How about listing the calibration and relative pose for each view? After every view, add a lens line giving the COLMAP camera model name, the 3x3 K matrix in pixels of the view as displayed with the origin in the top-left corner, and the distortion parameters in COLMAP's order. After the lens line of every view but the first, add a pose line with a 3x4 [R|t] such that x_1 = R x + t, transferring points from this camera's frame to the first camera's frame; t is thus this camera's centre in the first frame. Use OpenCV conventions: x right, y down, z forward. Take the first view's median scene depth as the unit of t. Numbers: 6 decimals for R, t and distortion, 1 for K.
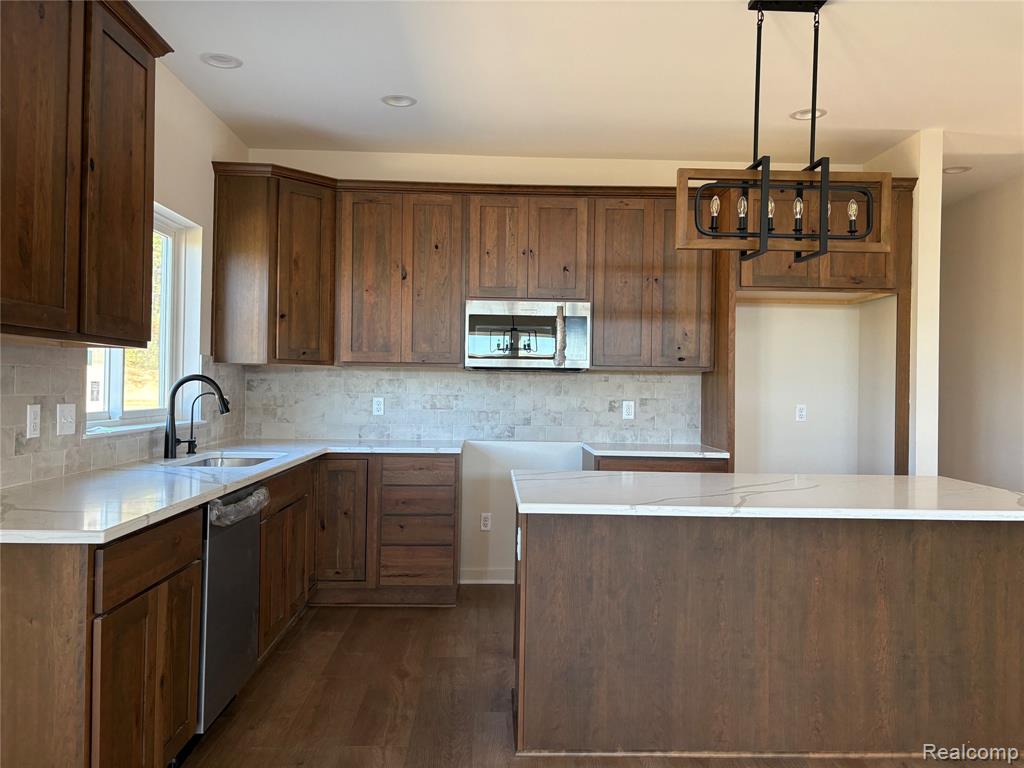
lens RADIAL K [[771.1, 0, 518.9], [0, 771.1, 389.5], [0, 0, 1]] dist [0.022228, -0.012240]
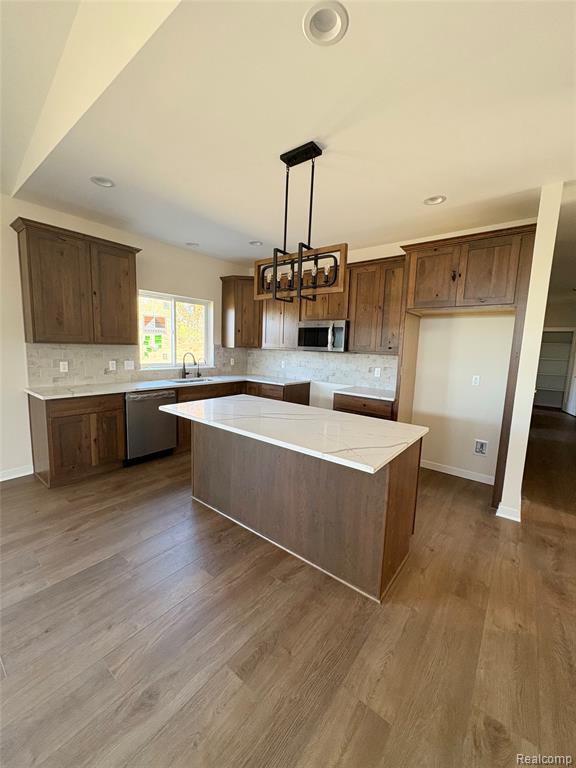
lens RADIAL K [[305.7, 0, 291.7], [0, 305.7, 385.7], [0, 0, 1]] dist [-0.002182, 0.000221]
pose [[0.761765, 0.094003, -0.640998, 0.547184], [-0.023701, 0.992799, 0.117427, -0.031094], [0.647420, -0.074259, 0.758507, 0.261055]]
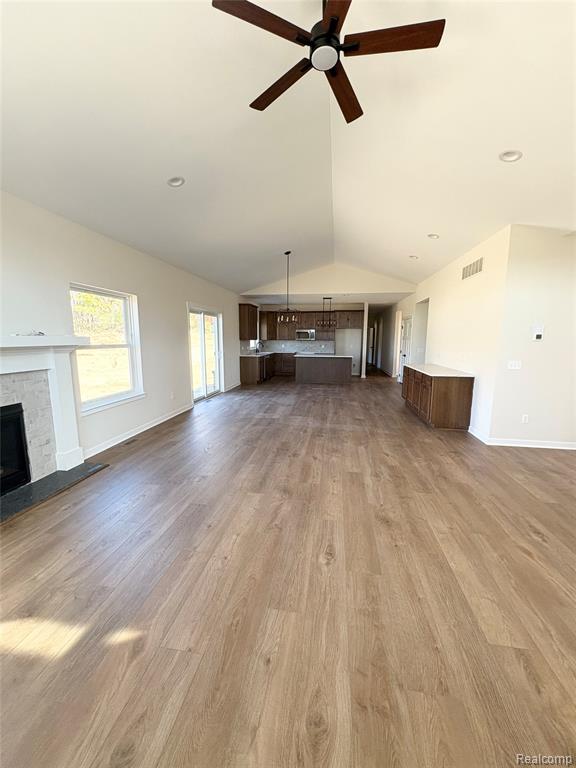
lens RADIAL K [[305.7, 0, 289.6], [0, 305.7, 384.3], [0, 0, 1]] dist [-0.002182, 0.000221]
pose [[0.980018, 0.022703, -0.197610, 0.409807], [0.006682, 0.989147, 0.146776, -0.039040], [0.198798, -0.145163, 0.969230, -1.612135]]
